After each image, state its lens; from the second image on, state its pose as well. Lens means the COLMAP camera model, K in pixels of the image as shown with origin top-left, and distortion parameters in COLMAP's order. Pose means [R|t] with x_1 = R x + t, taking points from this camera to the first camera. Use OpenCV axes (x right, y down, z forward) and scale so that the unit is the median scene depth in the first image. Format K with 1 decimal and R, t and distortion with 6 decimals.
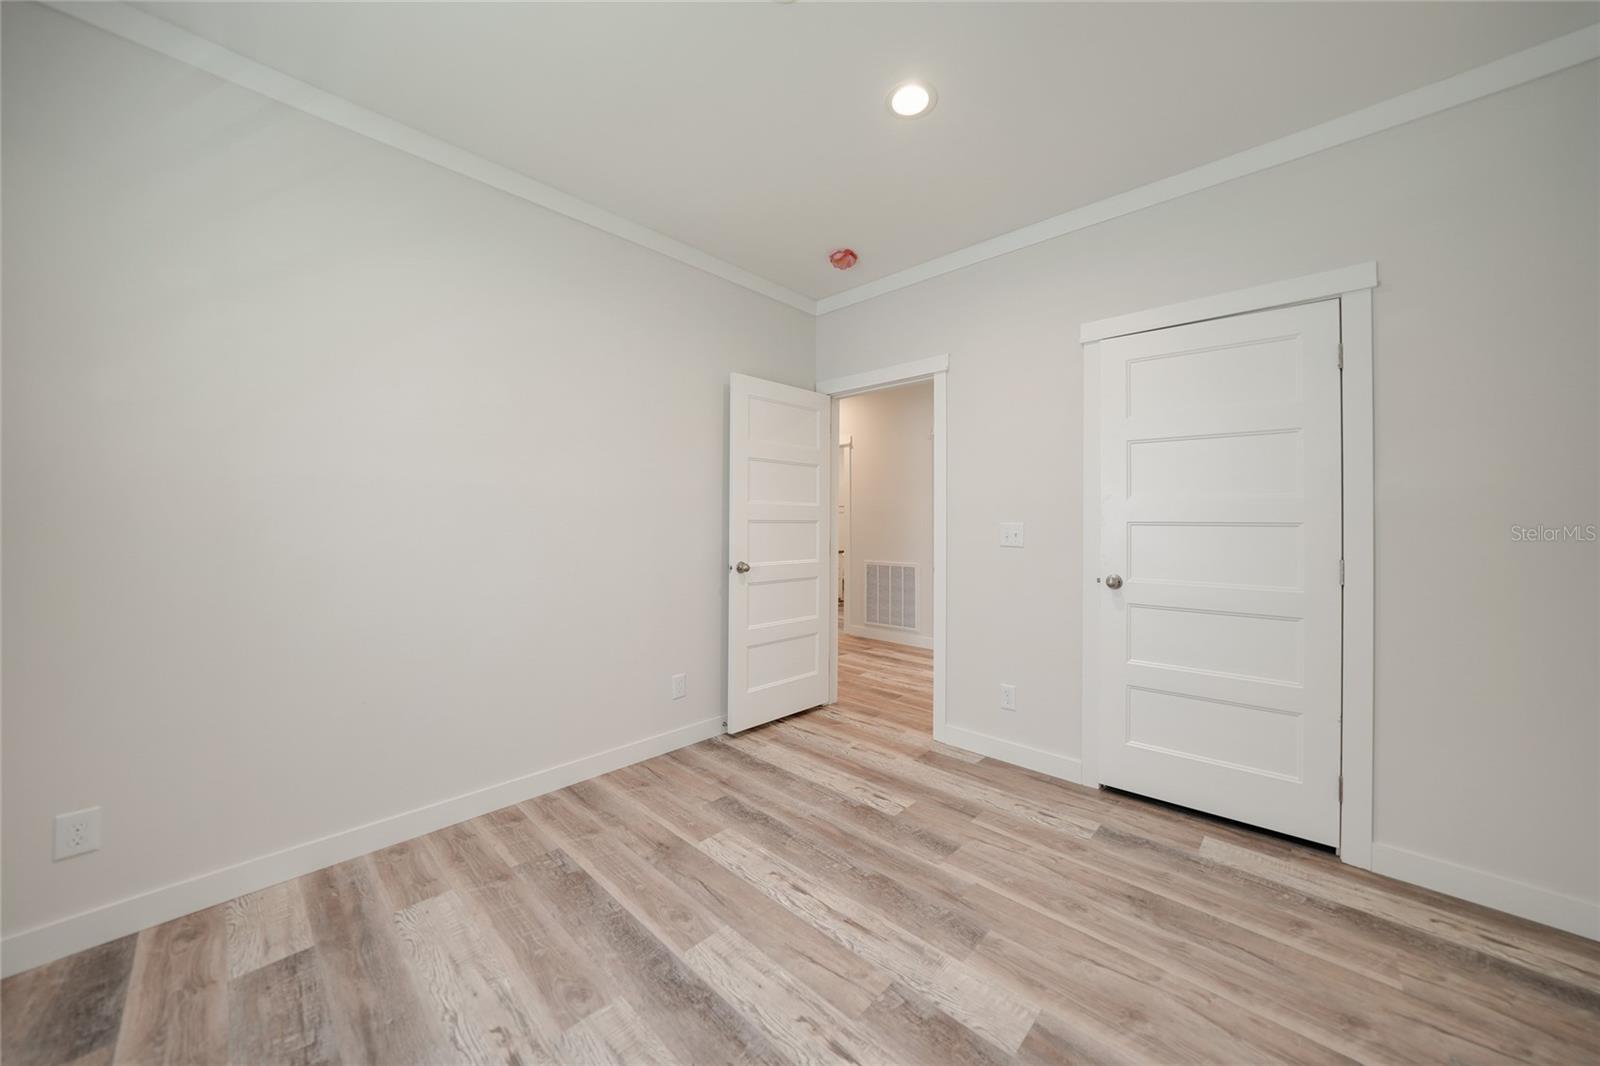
lens RADIAL K [[556.2, 0, 801.7], [0, 556.2, 527.5], [0, 0, 1]] dist [-0.027791, 0.005821]
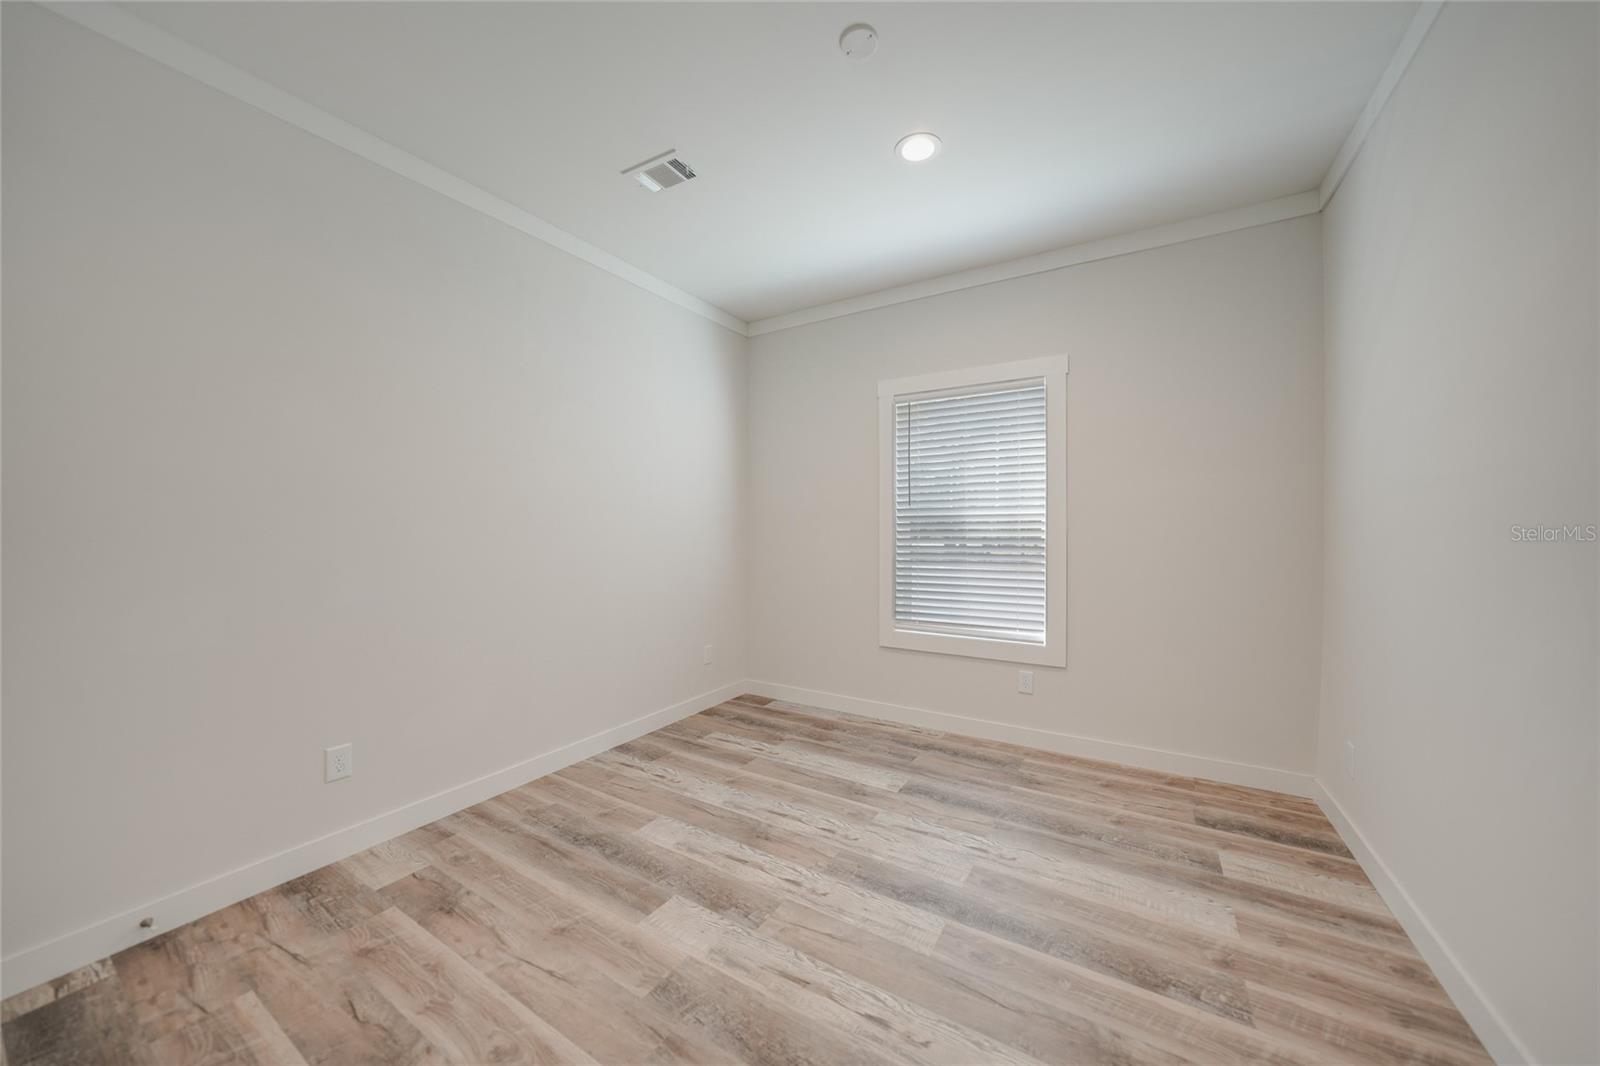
lens RADIAL K [[556.2, 0, 801.7], [0, 556.2, 527.5], [0, 0, 1]] dist [-0.027791, 0.005821]
pose [[-0.977734, -0.006021, -0.209764, 0.294381], [-0.007603, 0.999948, 0.006740, -0.018743], [0.209712, 0.008185, -0.977729, 1.960193]]
